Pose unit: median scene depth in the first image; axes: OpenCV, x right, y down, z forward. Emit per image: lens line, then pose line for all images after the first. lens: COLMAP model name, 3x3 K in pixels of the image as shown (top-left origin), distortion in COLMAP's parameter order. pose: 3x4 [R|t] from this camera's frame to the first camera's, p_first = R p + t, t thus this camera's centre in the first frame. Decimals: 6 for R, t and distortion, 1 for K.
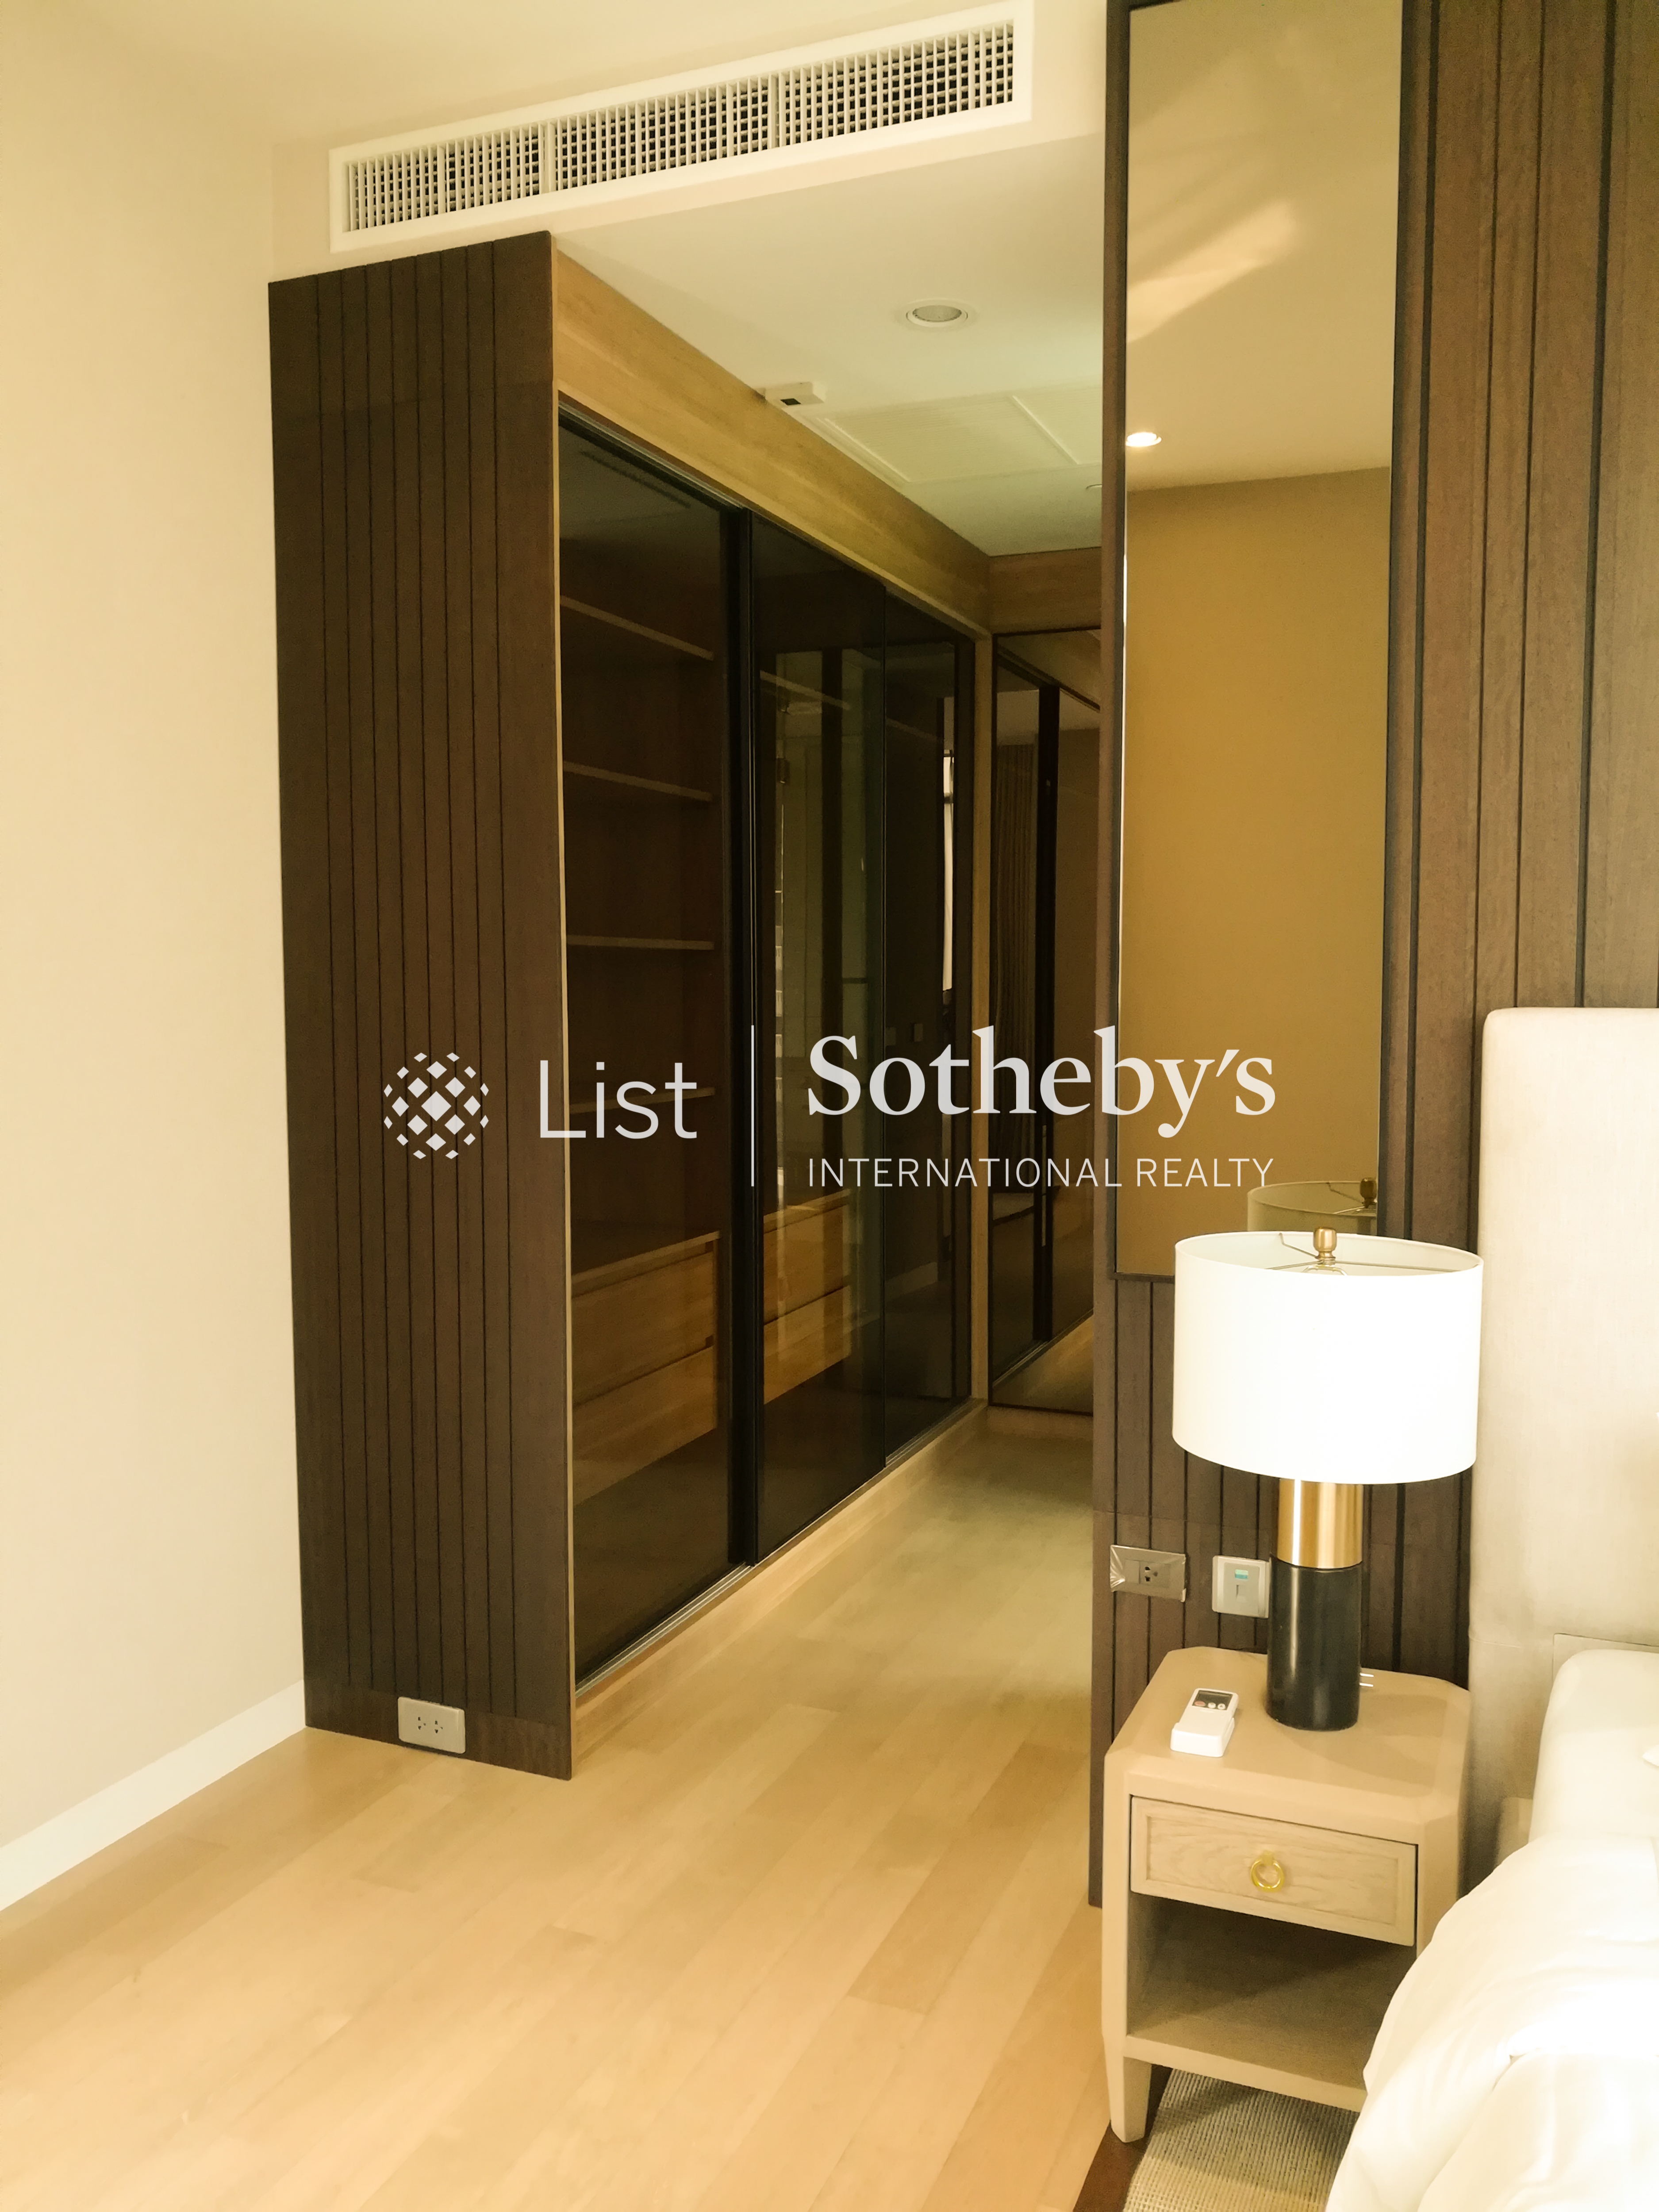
lens RADIAL K [[1731.6, 0, 819.9], [0, 1731.6, 1097.3], [0, 0, 1]] dist [-0.027301, 0.044516]
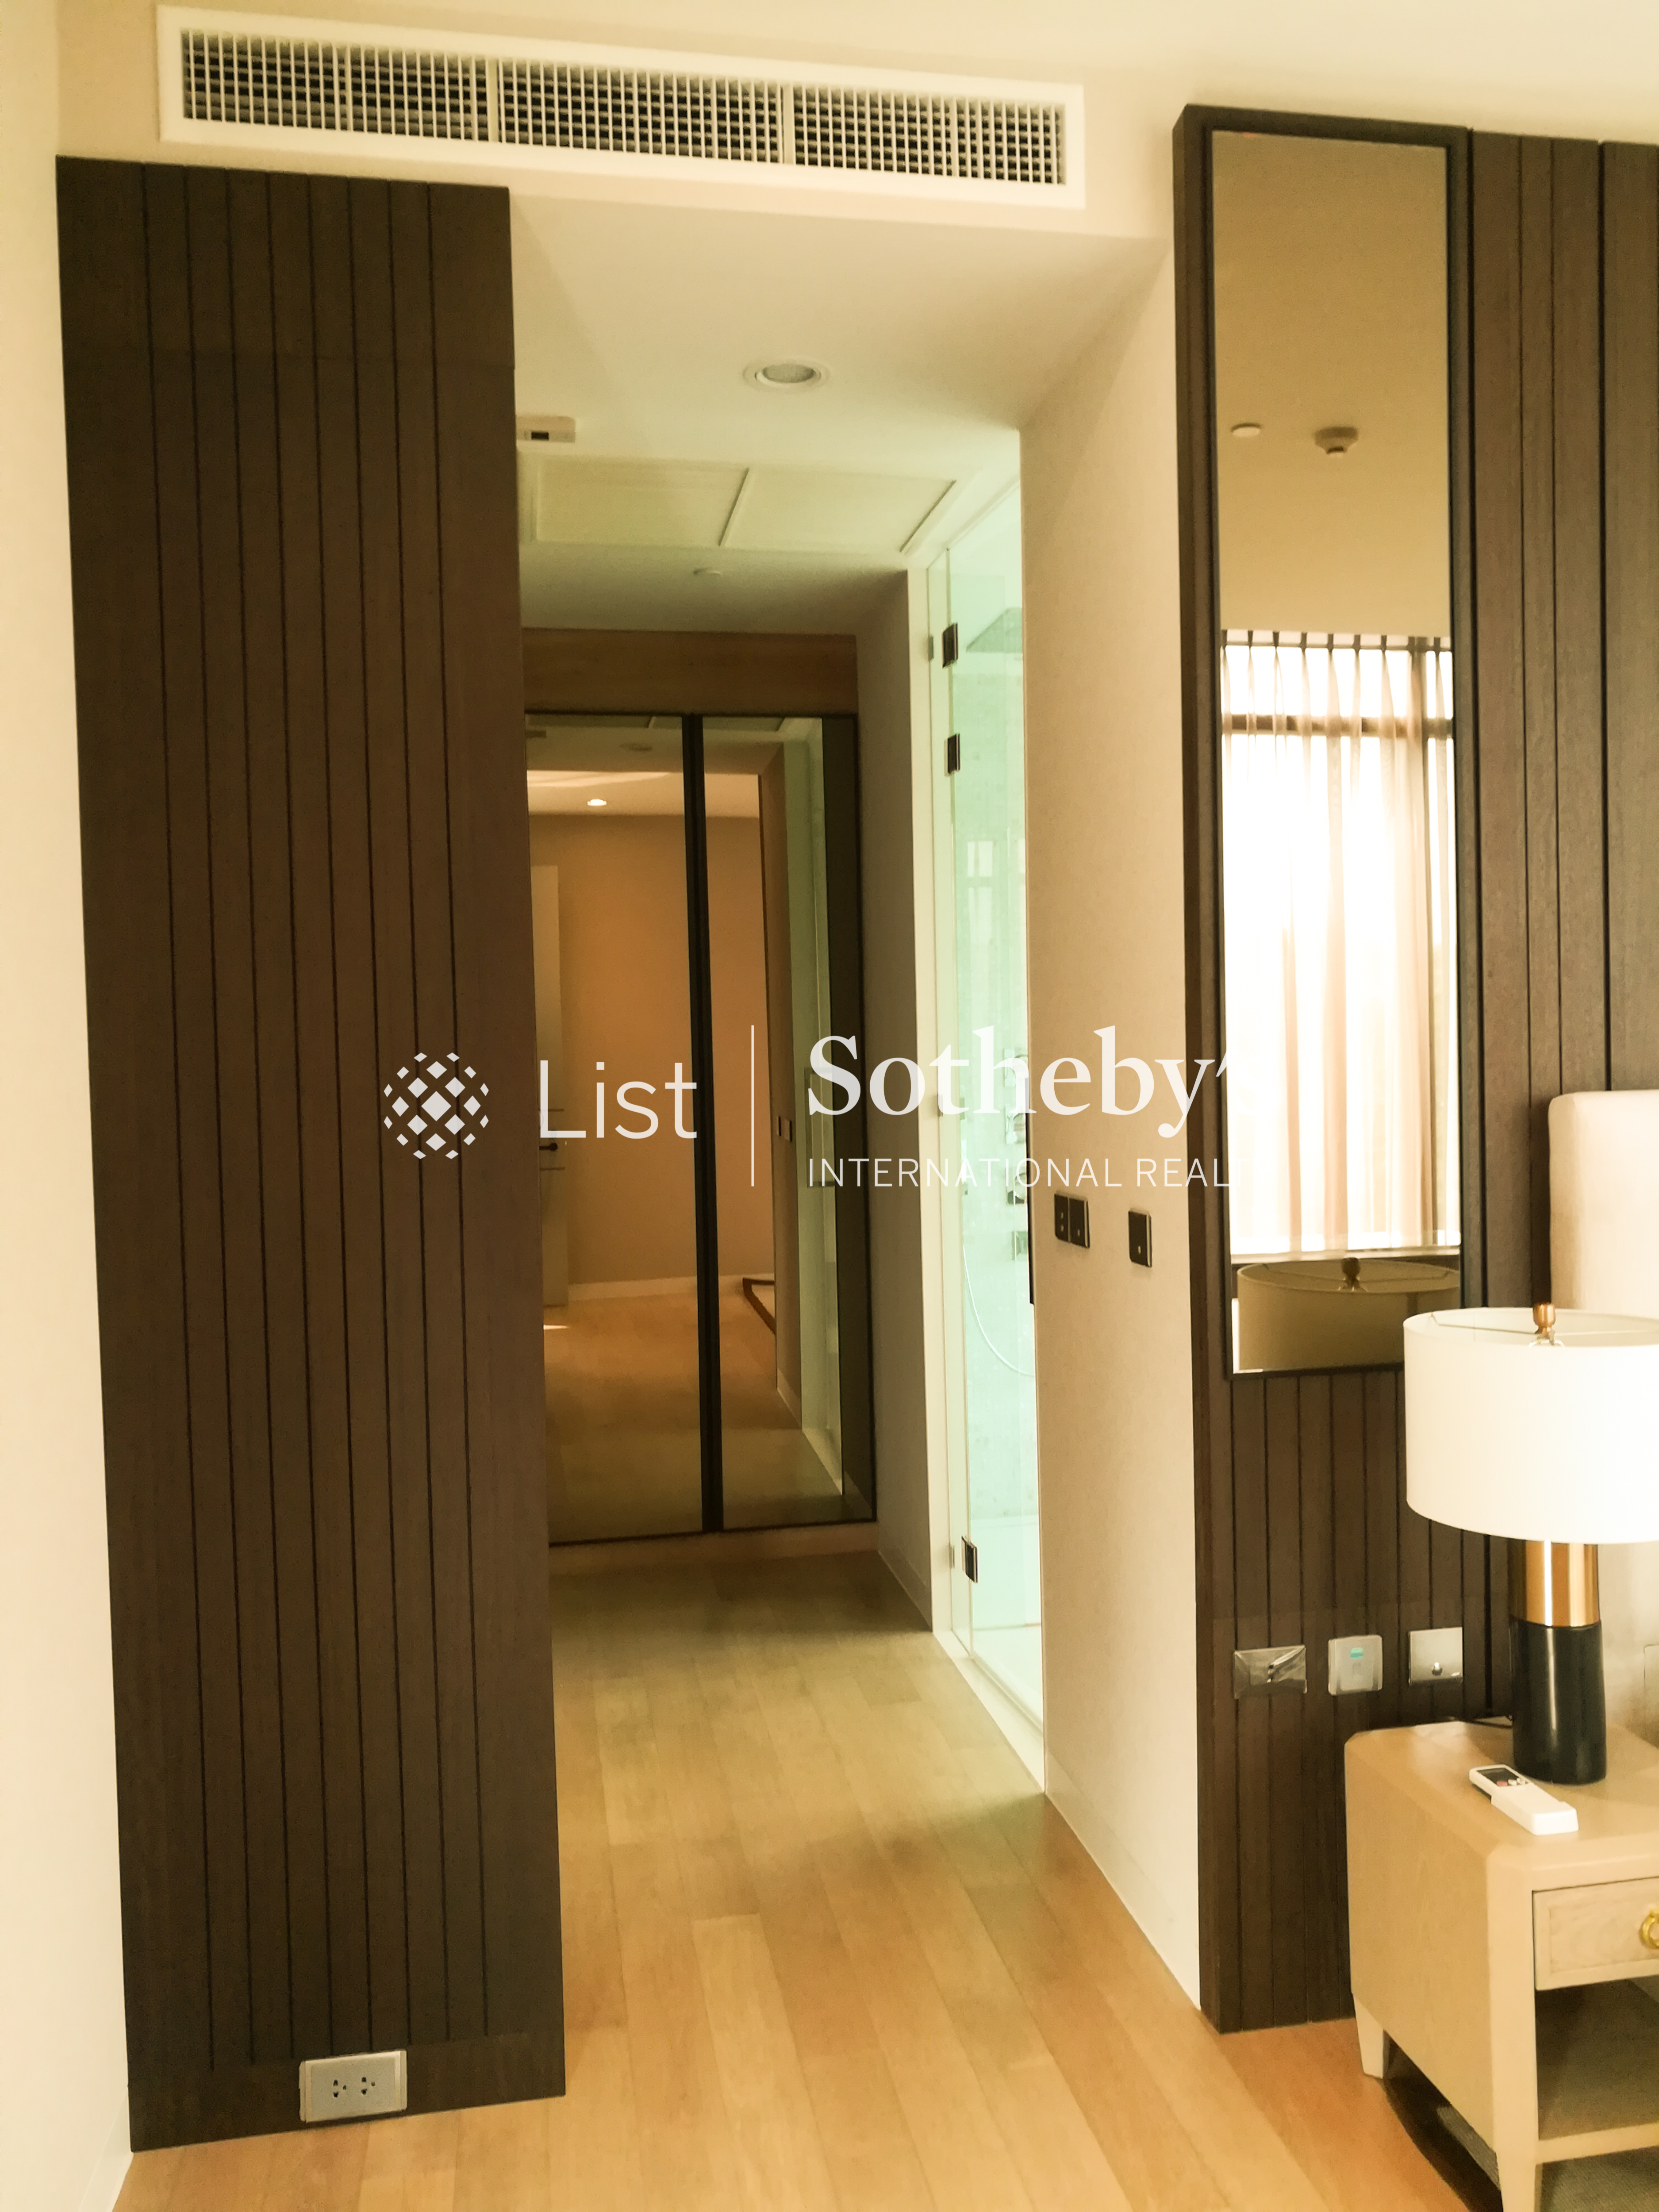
lens RADIAL K [[1731.6, 0, 838.5], [0, 1731.6, 1098.2], [0, 0, 1]] dist [-0.027301, 0.044516]
pose [[0.840363, -0.032803, 0.541030, -0.482200], [0.060483, 0.997608, -0.033461, -0.031264], [-0.538638, 0.060843, 0.840338, 0.246636]]
